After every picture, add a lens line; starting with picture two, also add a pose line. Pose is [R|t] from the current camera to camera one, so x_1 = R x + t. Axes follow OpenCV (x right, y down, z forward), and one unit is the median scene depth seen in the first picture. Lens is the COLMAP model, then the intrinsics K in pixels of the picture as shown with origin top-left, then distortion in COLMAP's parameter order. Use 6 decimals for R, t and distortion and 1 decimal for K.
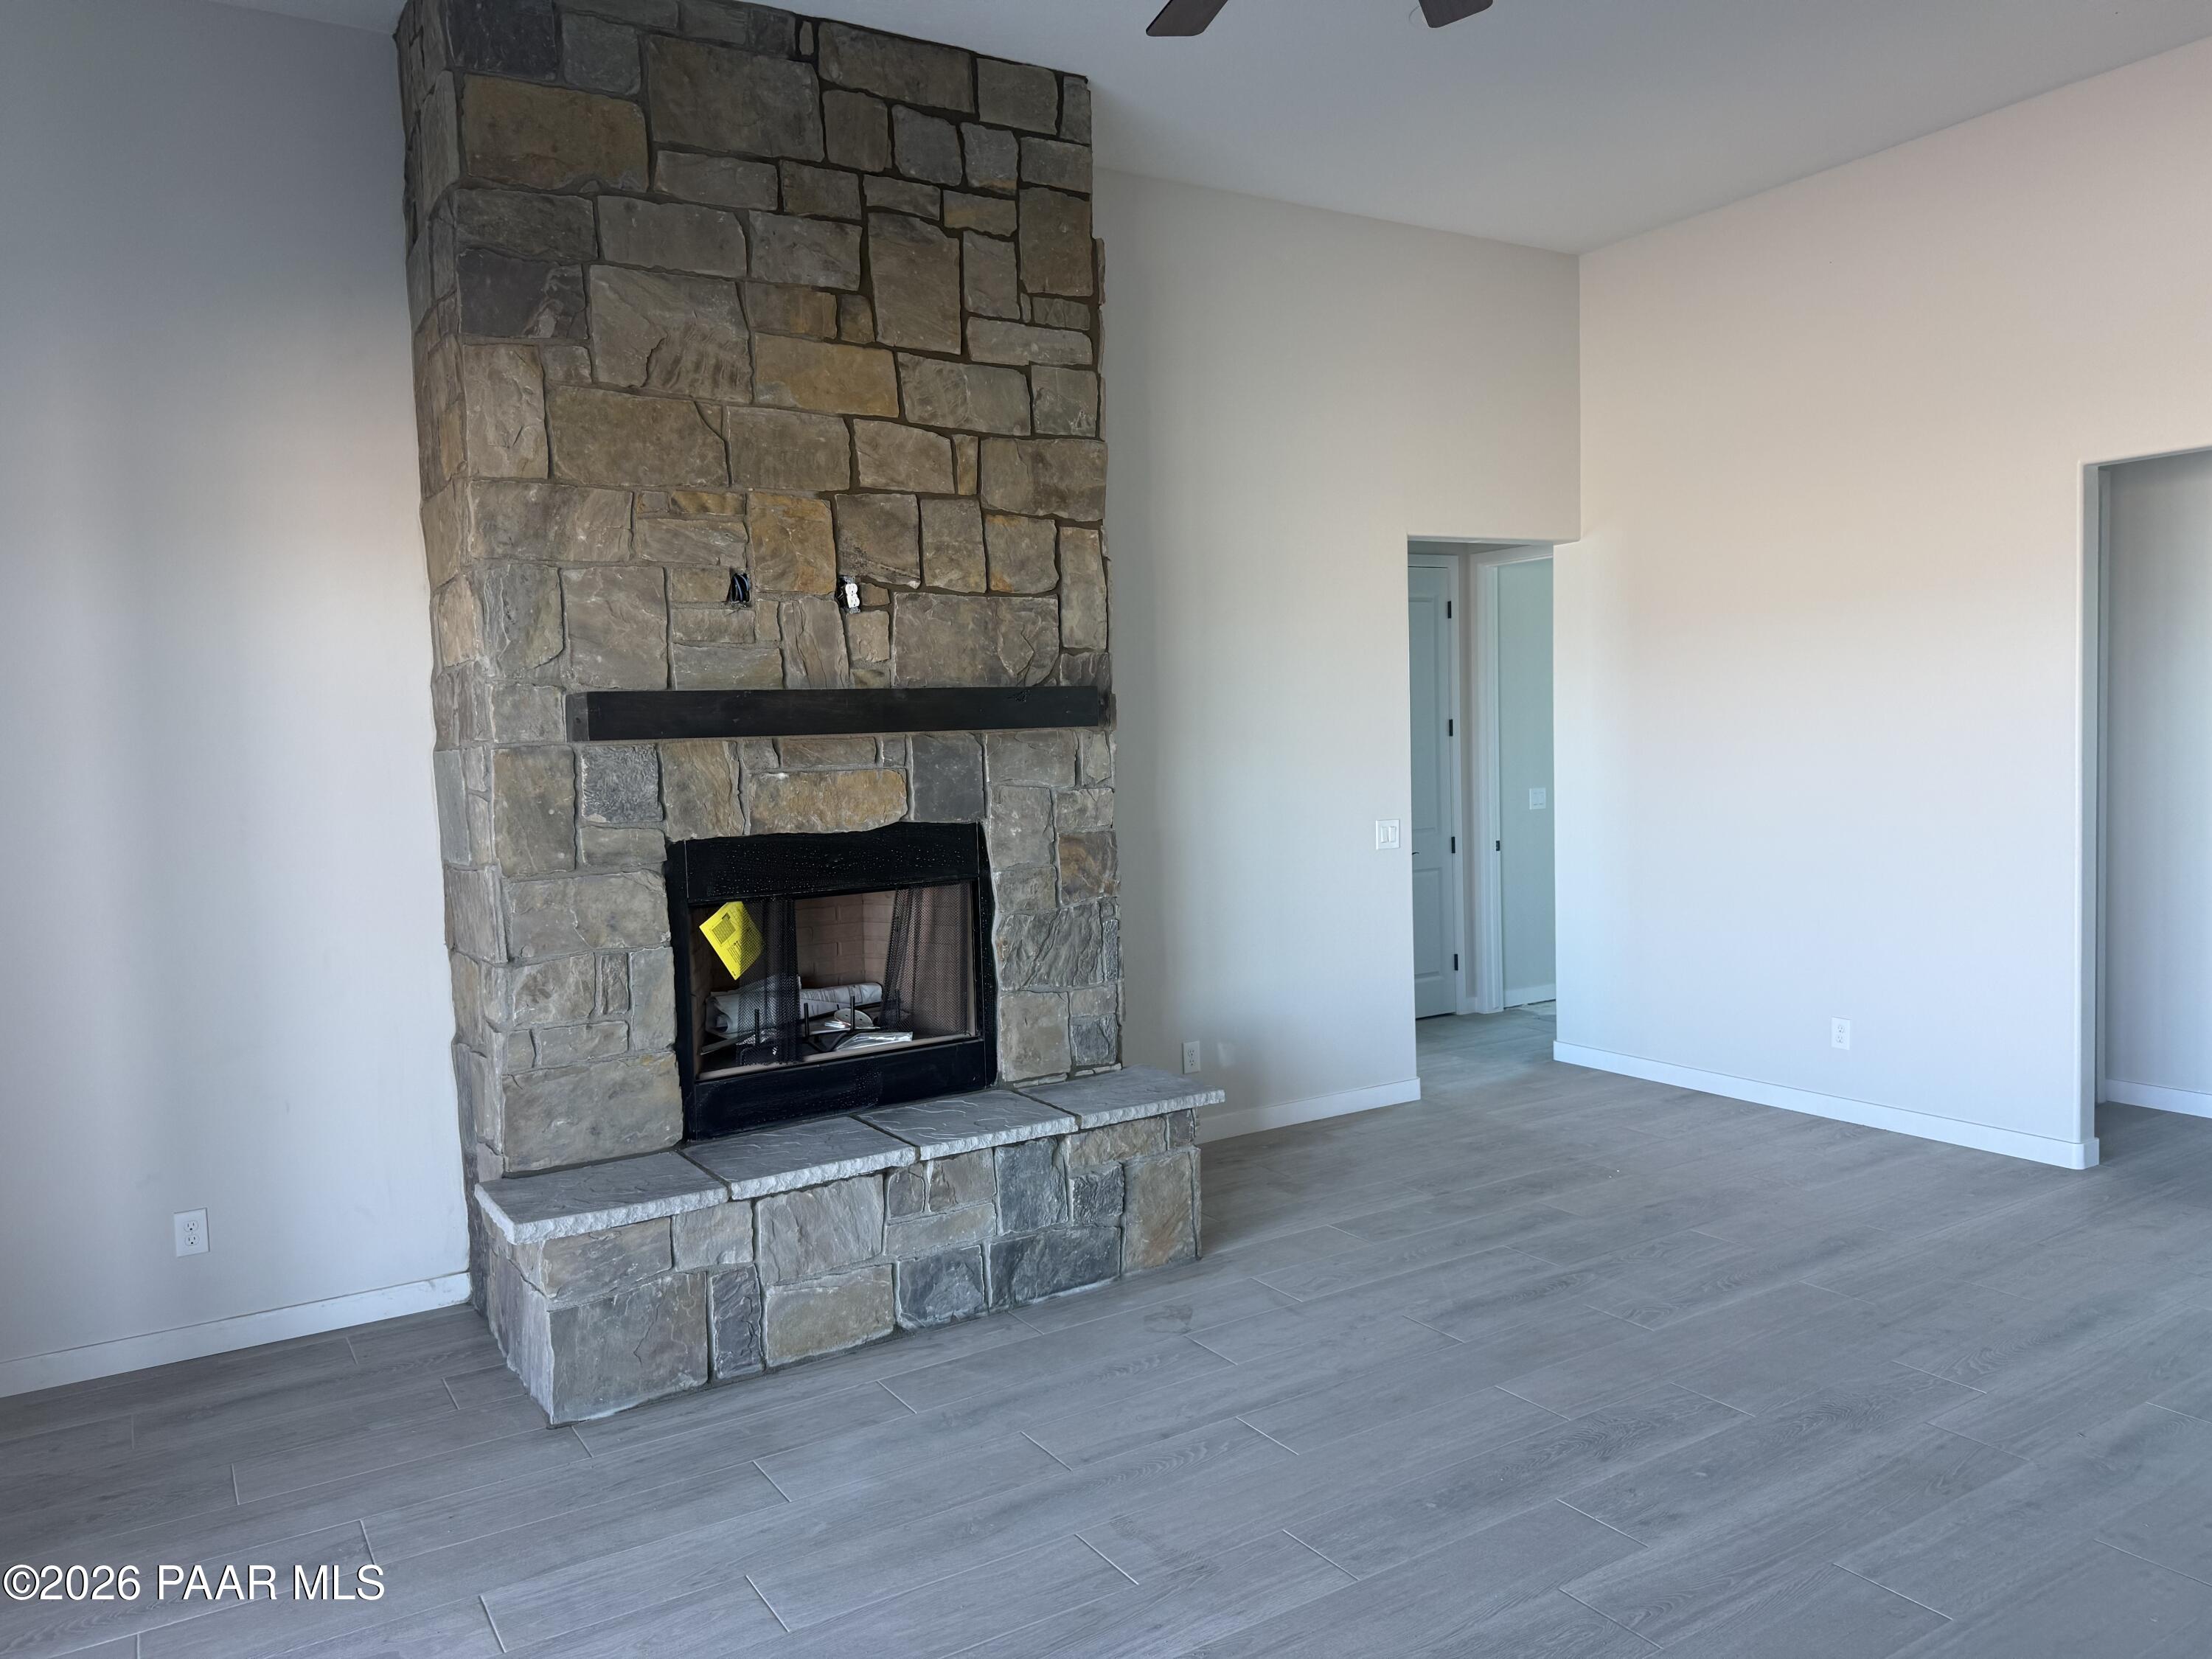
lens RADIAL K [[1559.9, 0, 1106.0], [0, 1559.9, 829.5], [0, 0, 1]] dist [0.169745, -0.379279]
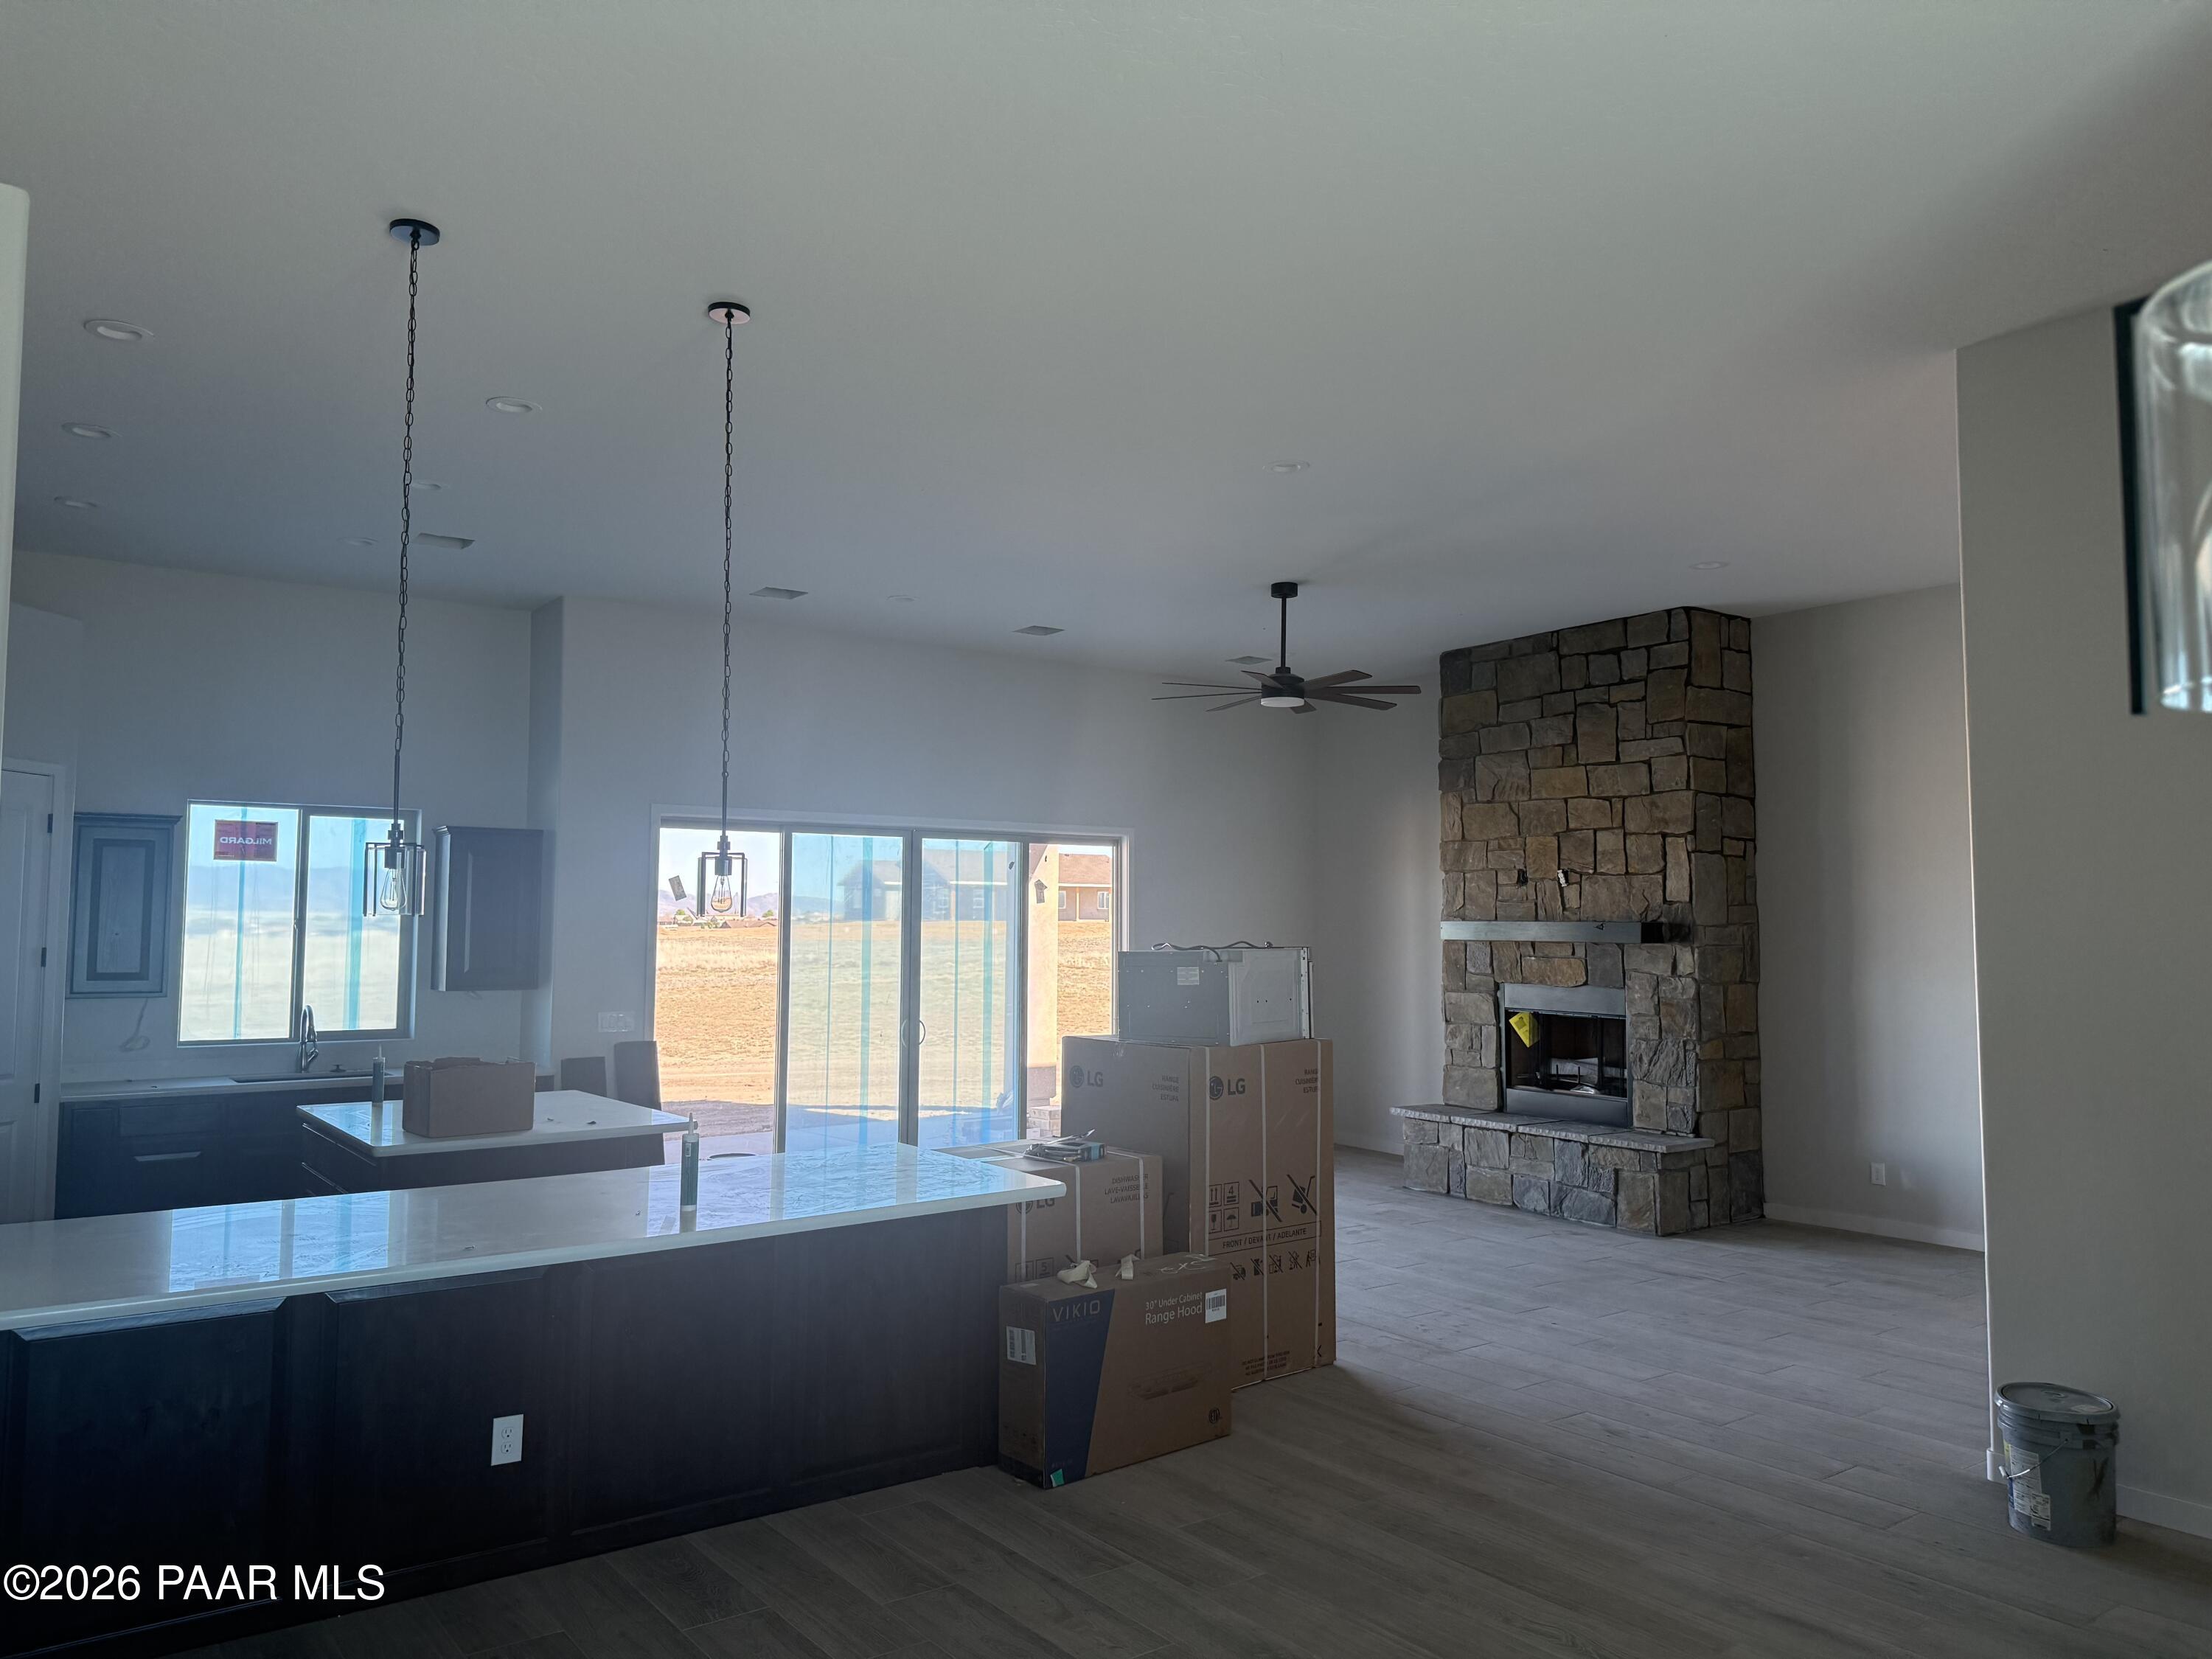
lens RADIAL K [[1559.9, 0, 1106.0], [0, 1559.9, 829.5], [0, 0, 1]] dist [0.169745, -0.379279]
pose [[0.065291, -0.030049, -0.997414, 1.961332], [-0.077631, 0.996364, -0.035099, -0.088444], [0.994842, 0.079722, 0.062720, 0.218730]]
